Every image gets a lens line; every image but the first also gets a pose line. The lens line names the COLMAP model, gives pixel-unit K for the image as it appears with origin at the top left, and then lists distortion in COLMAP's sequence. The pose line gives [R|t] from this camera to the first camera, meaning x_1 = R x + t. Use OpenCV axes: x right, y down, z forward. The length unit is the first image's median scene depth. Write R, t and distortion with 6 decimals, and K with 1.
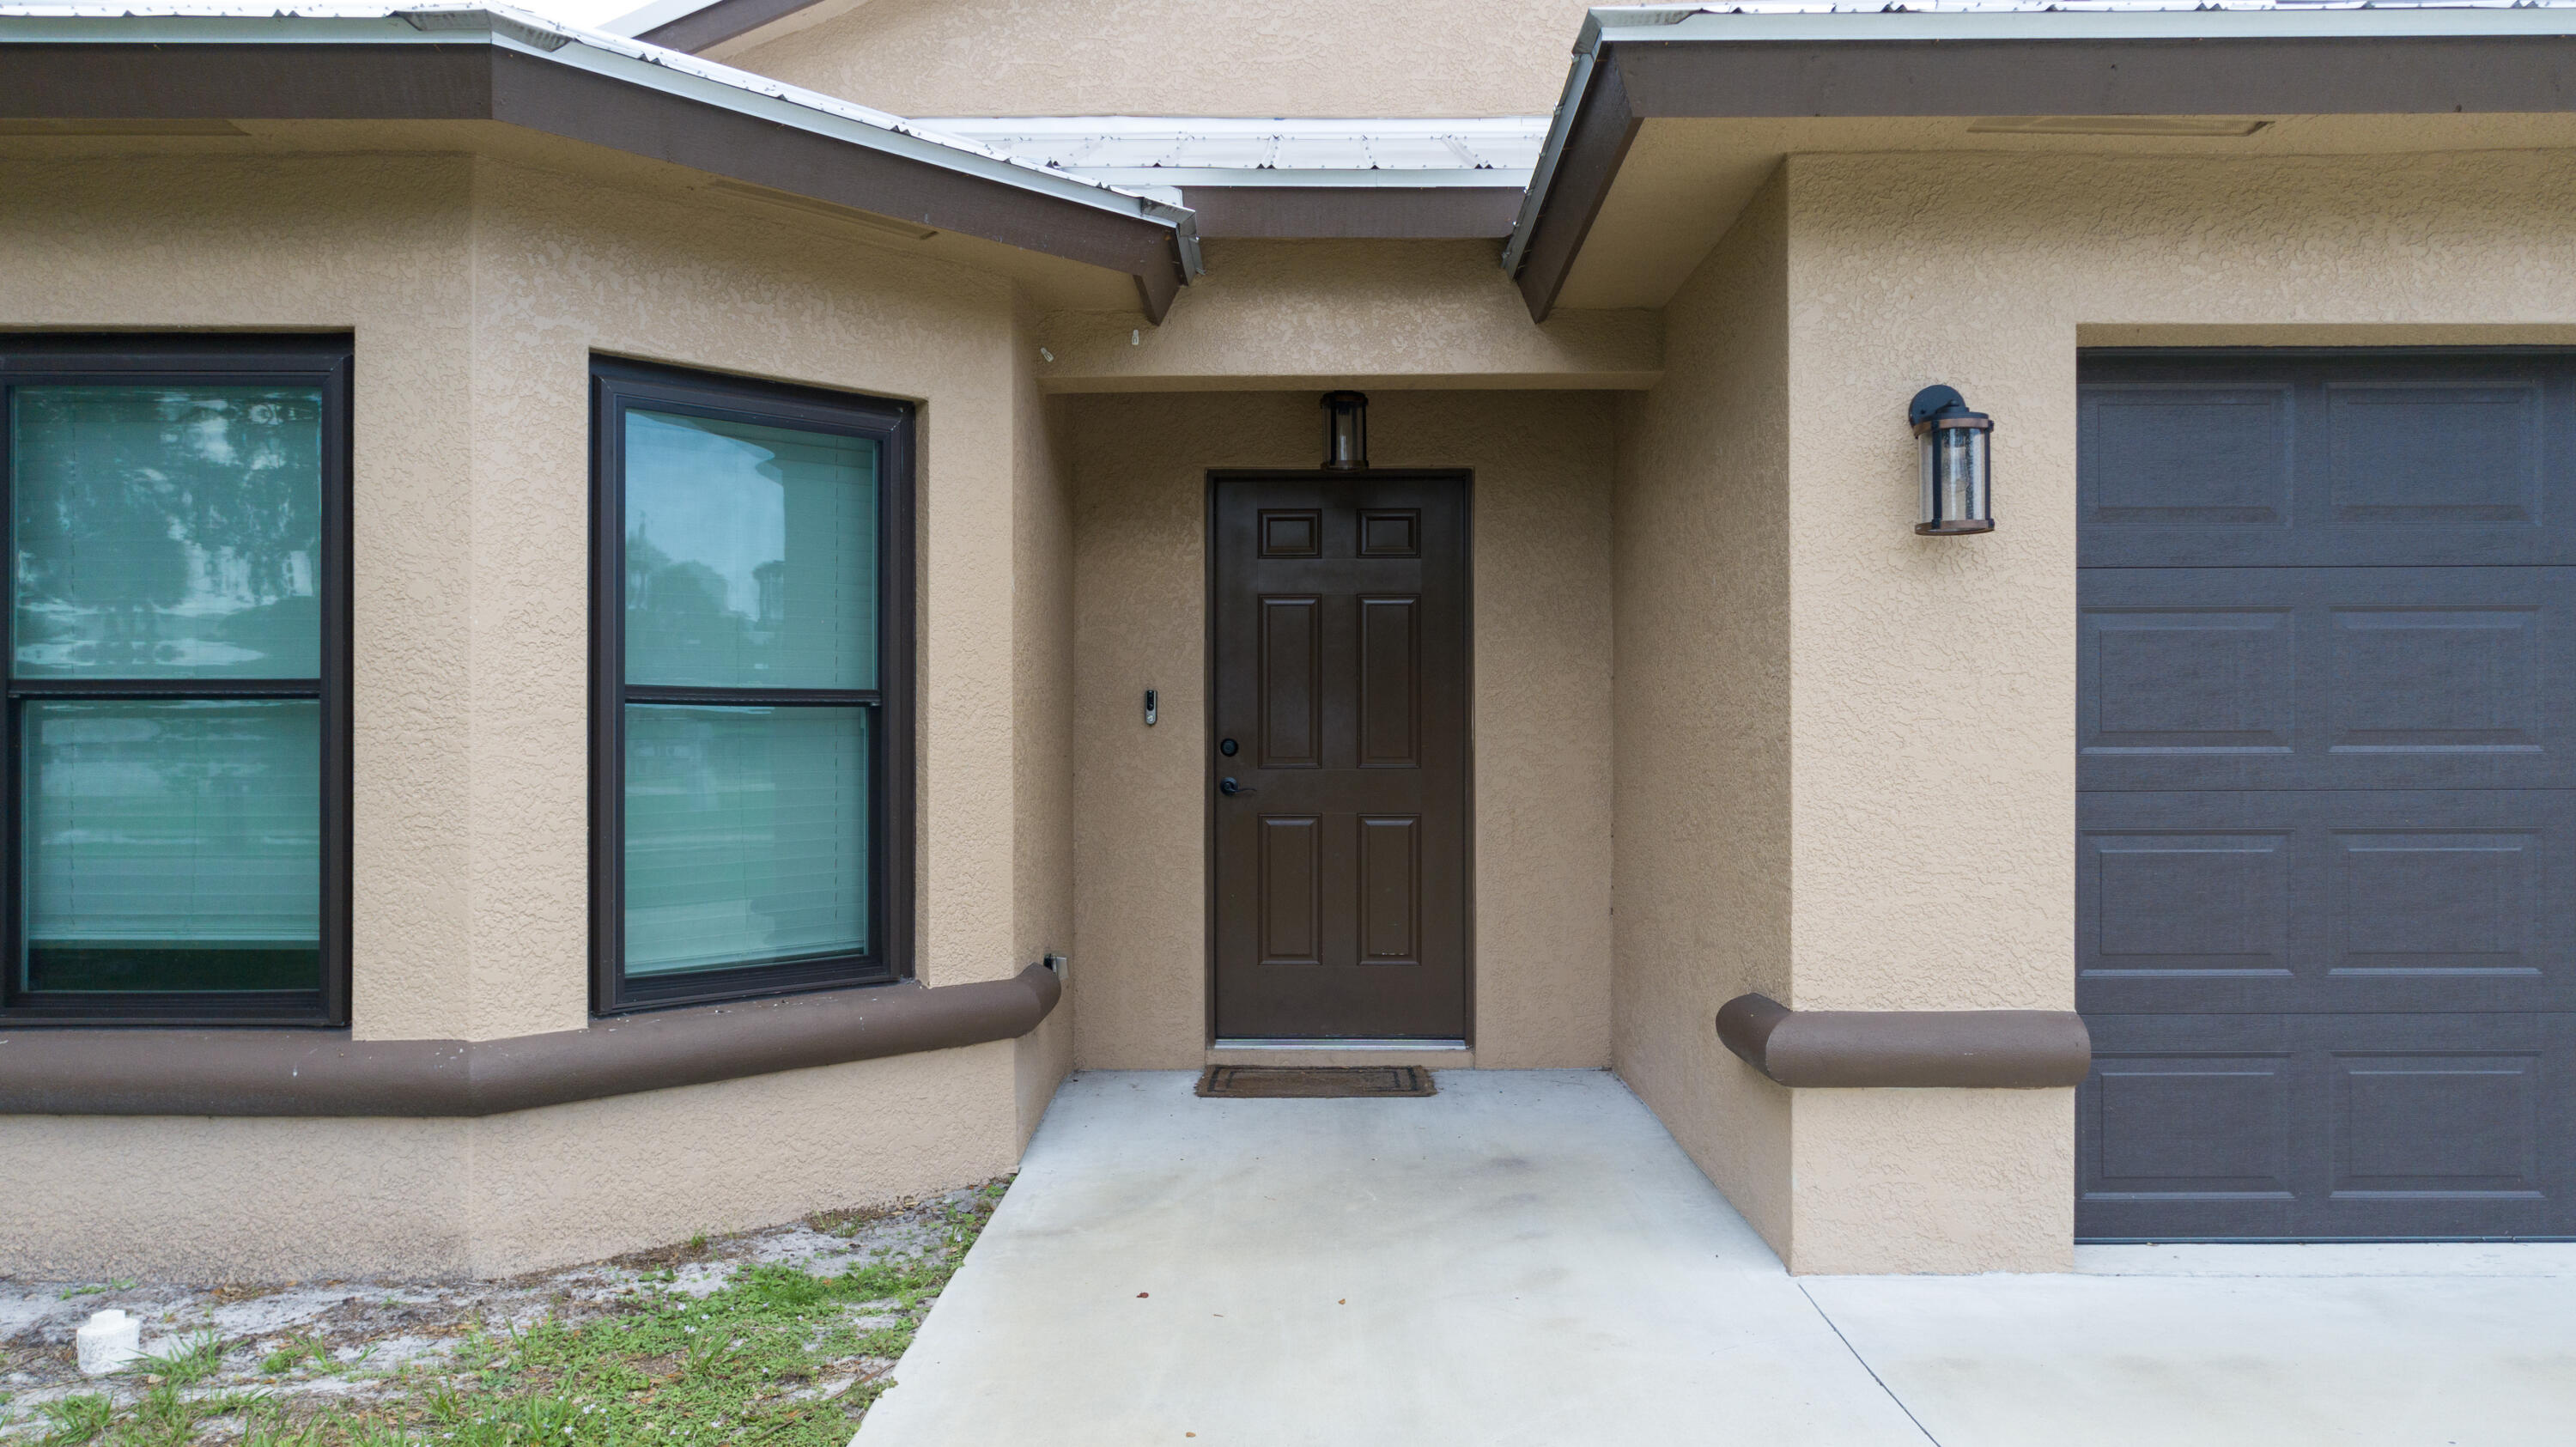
lens RADIAL K [[1766.3, 0, 1296.6], [0, 1766.3, 740.0], [0, 0, 1]] dist [-0.004464, 0.003881]
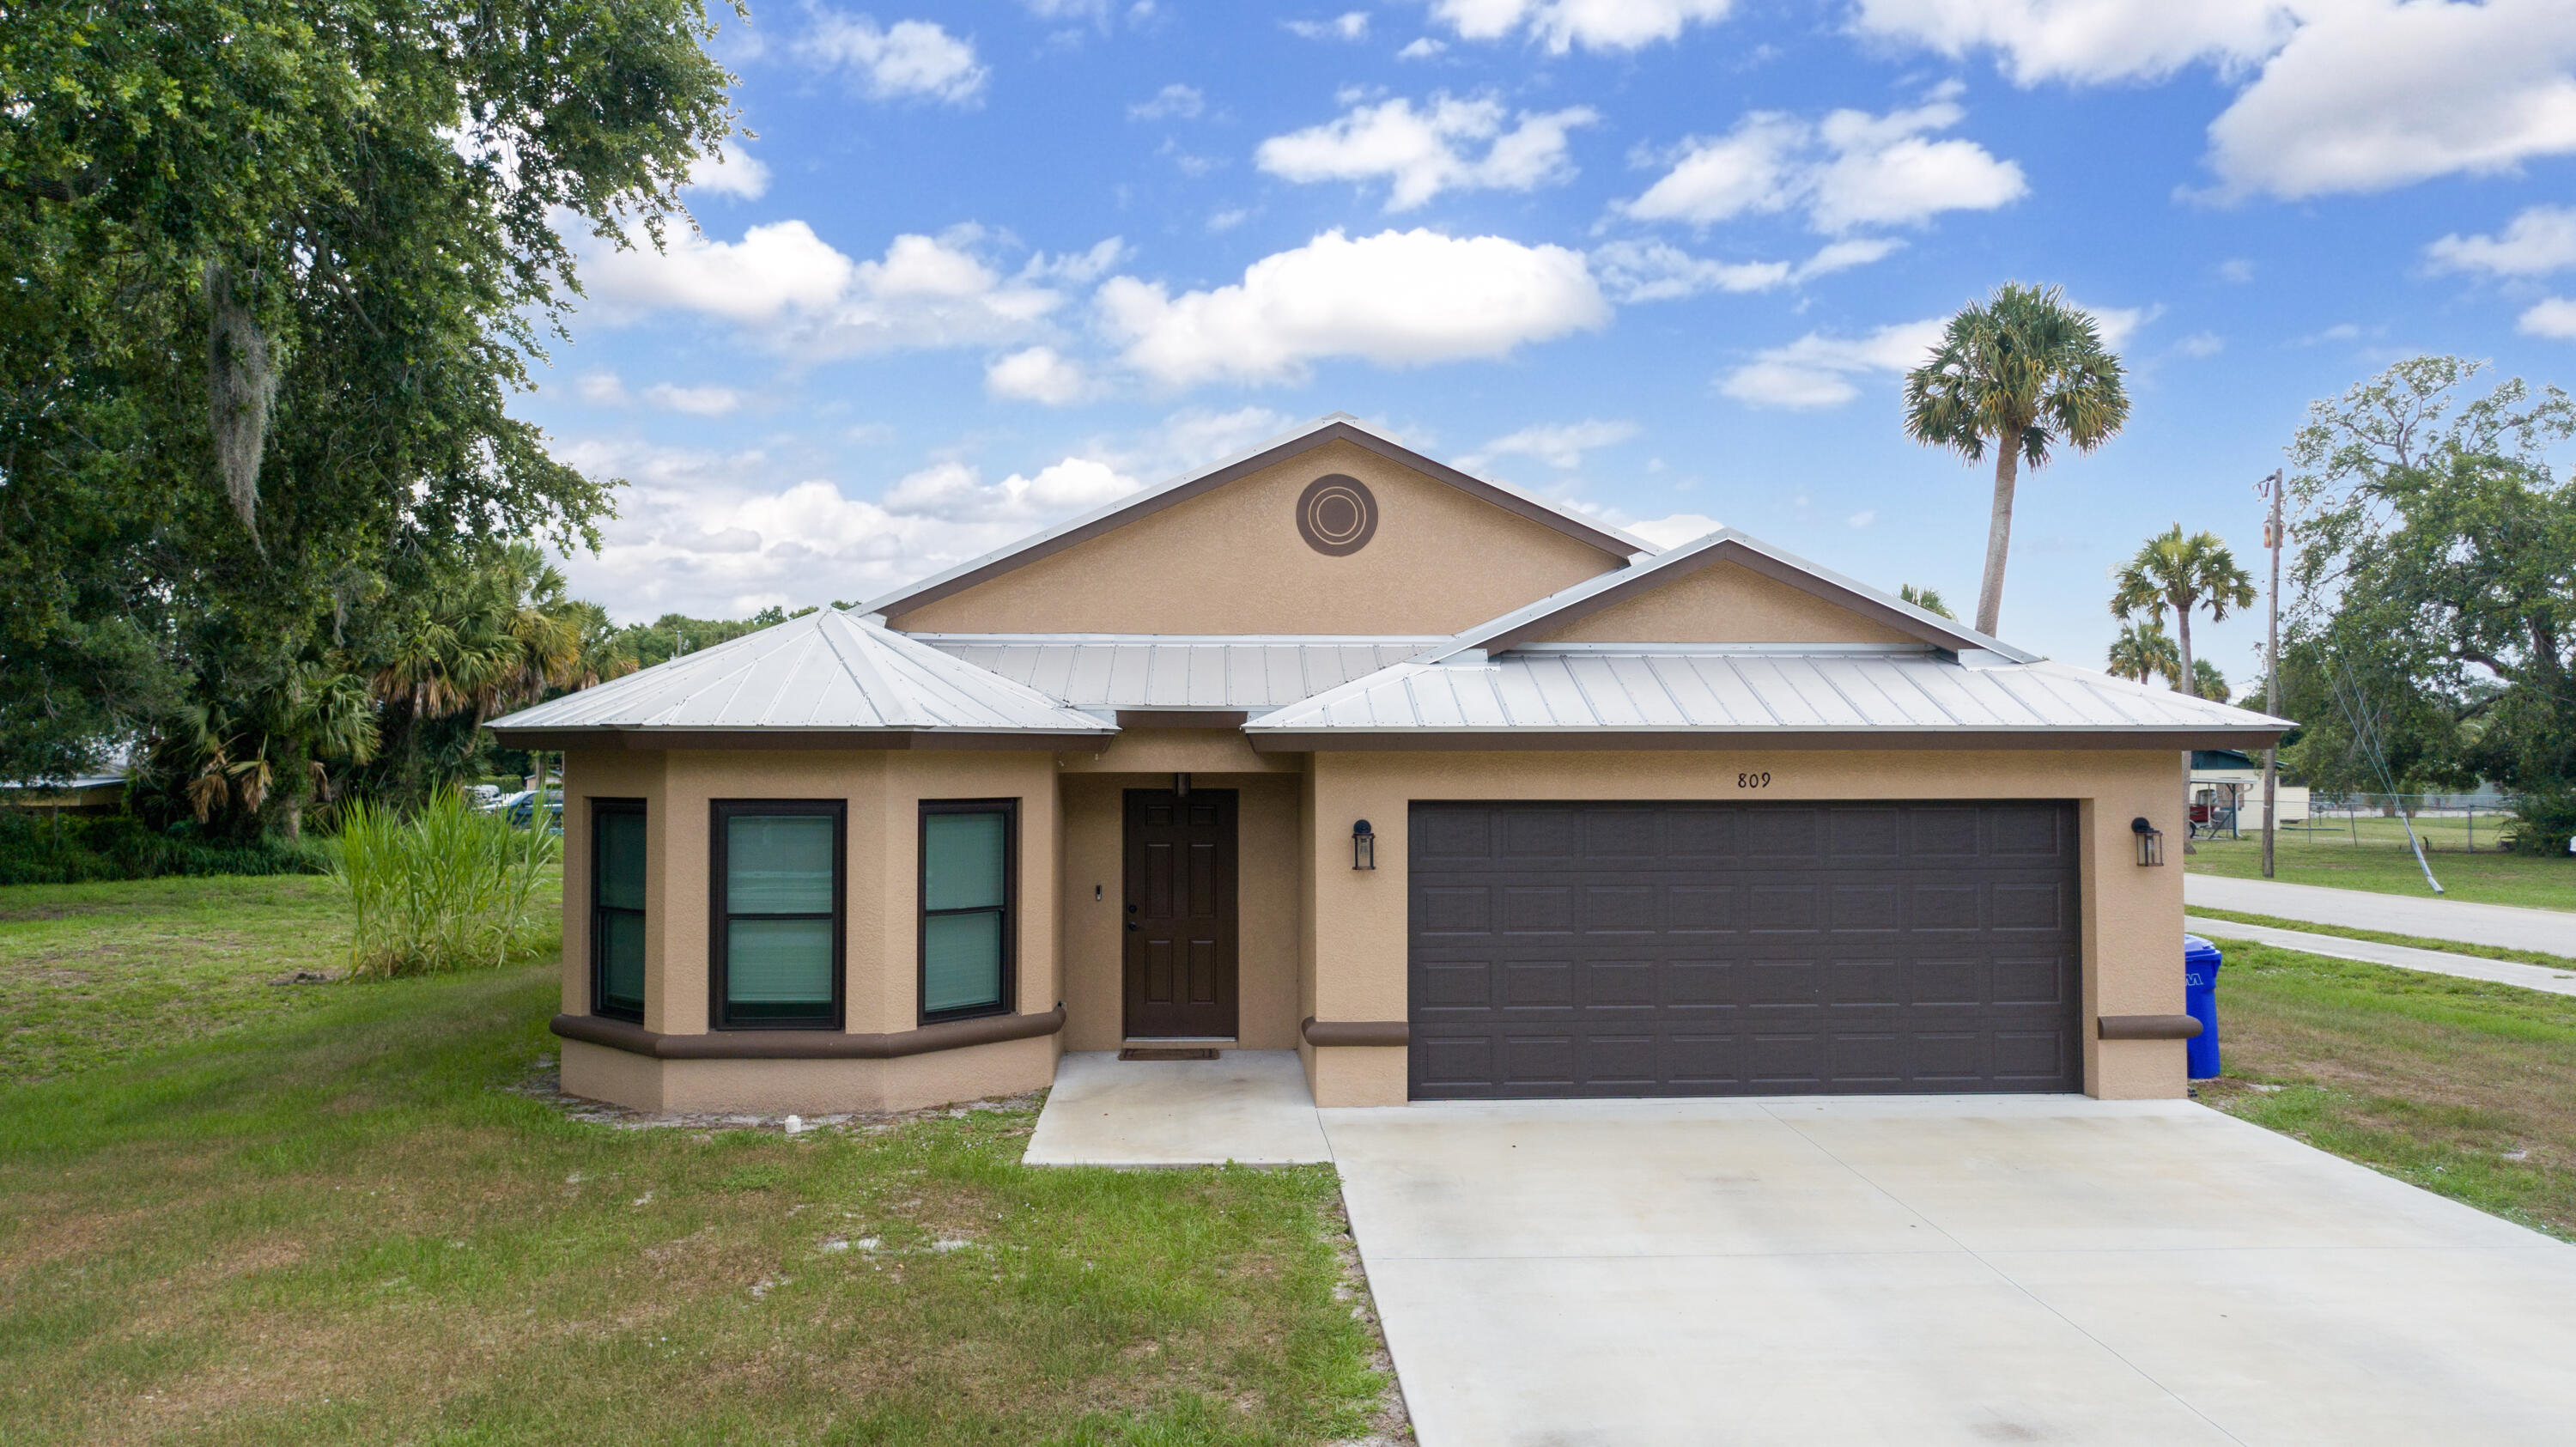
lens RADIAL K [[1741.3, 0, 1258.6], [0, 1741.3, 659.2], [0, 0, 1]] dist [-0.003973, 0.002451]
pose [[0.999309, 0.002989, 0.037050, 0.043153], [-0.000721, 0.998133, -0.061079, -0.194416], [-0.037163, 0.061010, 0.997445, -1.373067]]
